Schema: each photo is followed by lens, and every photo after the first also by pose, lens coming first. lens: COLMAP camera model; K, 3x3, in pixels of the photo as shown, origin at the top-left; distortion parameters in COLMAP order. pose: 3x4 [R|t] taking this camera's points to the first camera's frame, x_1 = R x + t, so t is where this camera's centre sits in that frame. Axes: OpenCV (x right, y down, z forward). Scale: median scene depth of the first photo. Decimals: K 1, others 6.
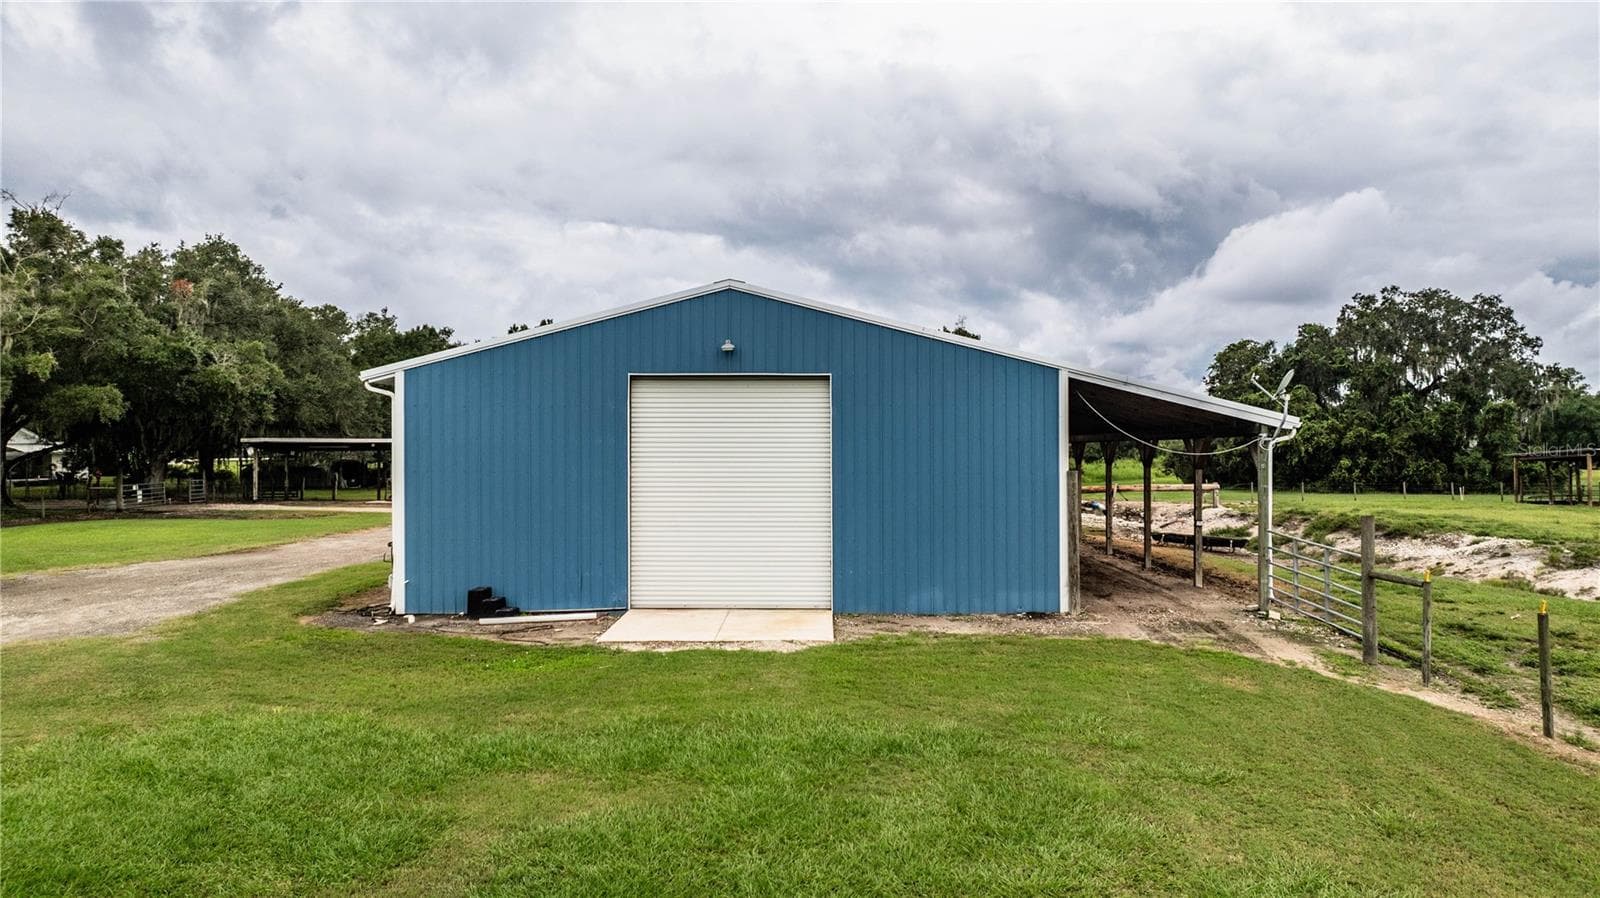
lens RADIAL K [[1144.9, 0, 800.0], [0, 1144.9, 449.0], [0, 0, 1]] dist [0.002008, 0.008406]
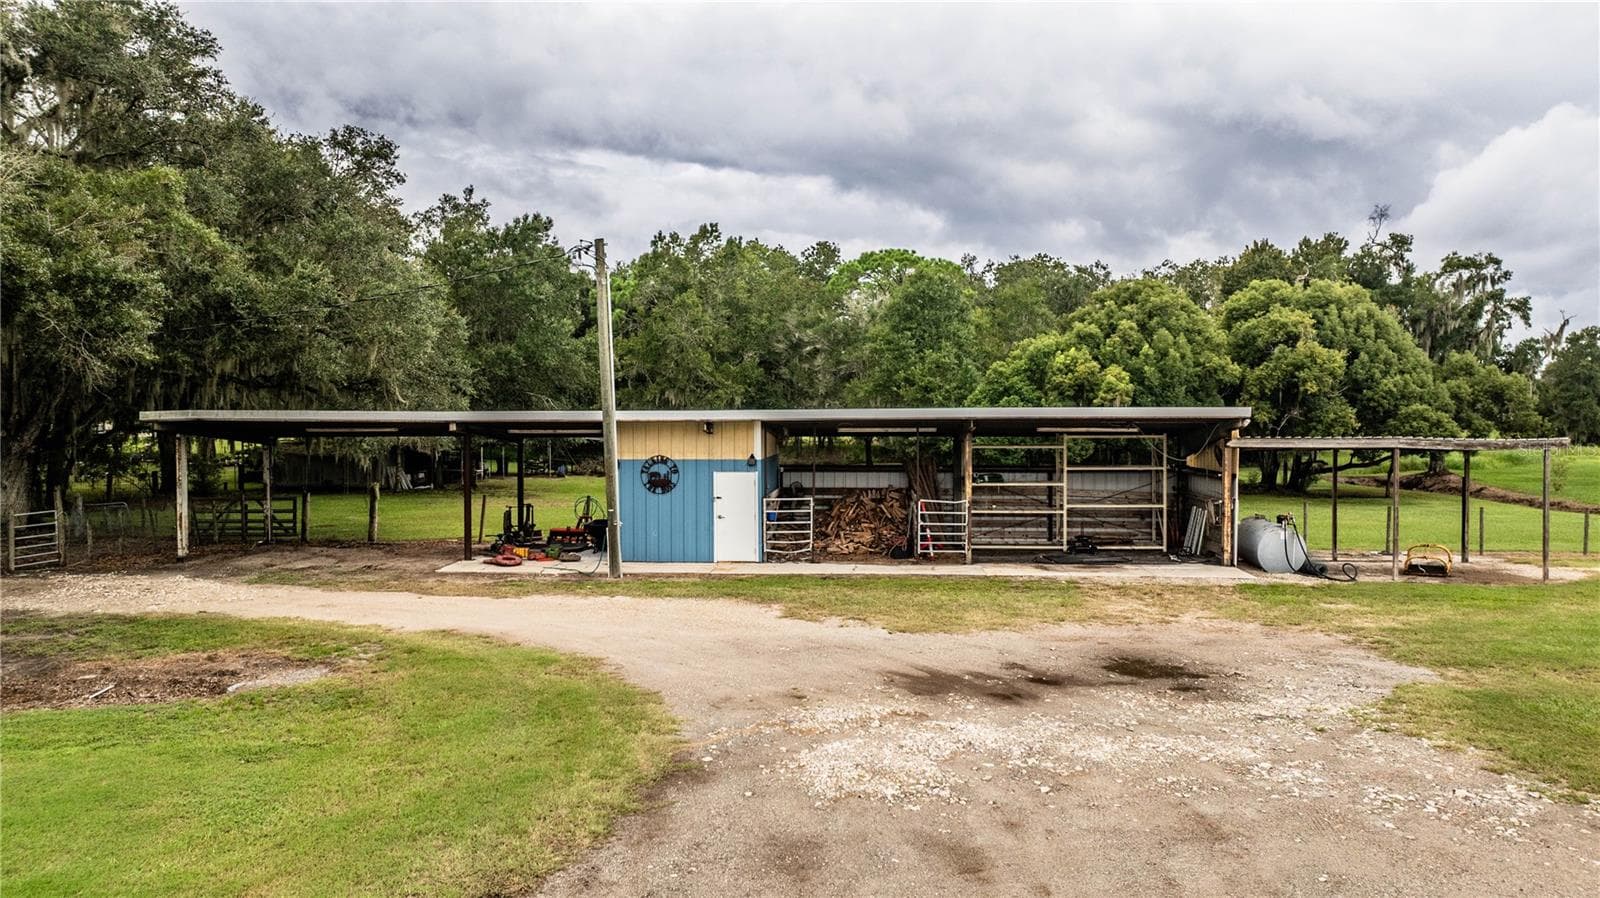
lens RADIAL K [[1144.9, 0, 800.0], [0, 1144.9, 449.0], [0, 0, 1]] dist [0.002008, 0.008406]
pose [[0.998098, 0.001296, -0.061635, -0.153879], [0.000726, 0.999463, 0.032761, -0.006378], [0.061644, -0.032743, 0.997561, 0.411963]]
